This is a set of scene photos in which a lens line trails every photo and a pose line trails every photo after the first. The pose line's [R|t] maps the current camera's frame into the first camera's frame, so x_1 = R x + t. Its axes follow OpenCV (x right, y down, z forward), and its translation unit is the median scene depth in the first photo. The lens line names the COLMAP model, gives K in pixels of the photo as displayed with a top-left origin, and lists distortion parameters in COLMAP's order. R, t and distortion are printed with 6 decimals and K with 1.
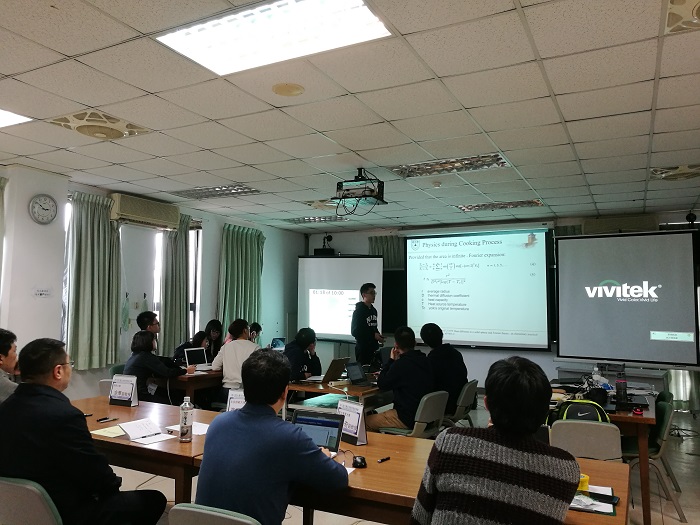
lens RADIAL K [[548.8, 0, 350.0], [0, 548.8, 262.5], [0, 0, 1]] dist [-0.005393, -0.008369]
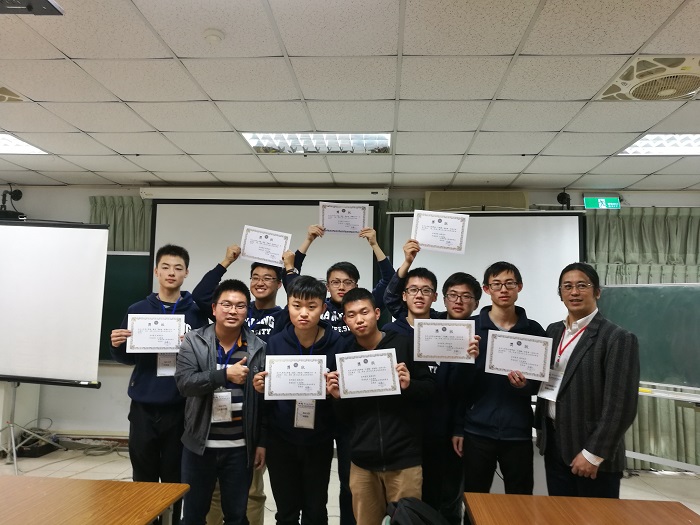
lens RADIAL K [[544.0, 0, 350.0], [0, 544.0, 262.5], [0, 0, 1]] dist [0.004580, 0.001888]
pose [[0.911211, 0.050296, 0.408858, 0.066855], [-0.042976, 0.998709, -0.027077, 0.035212], [-0.409692, 0.007102, 0.912196, 0.447820]]
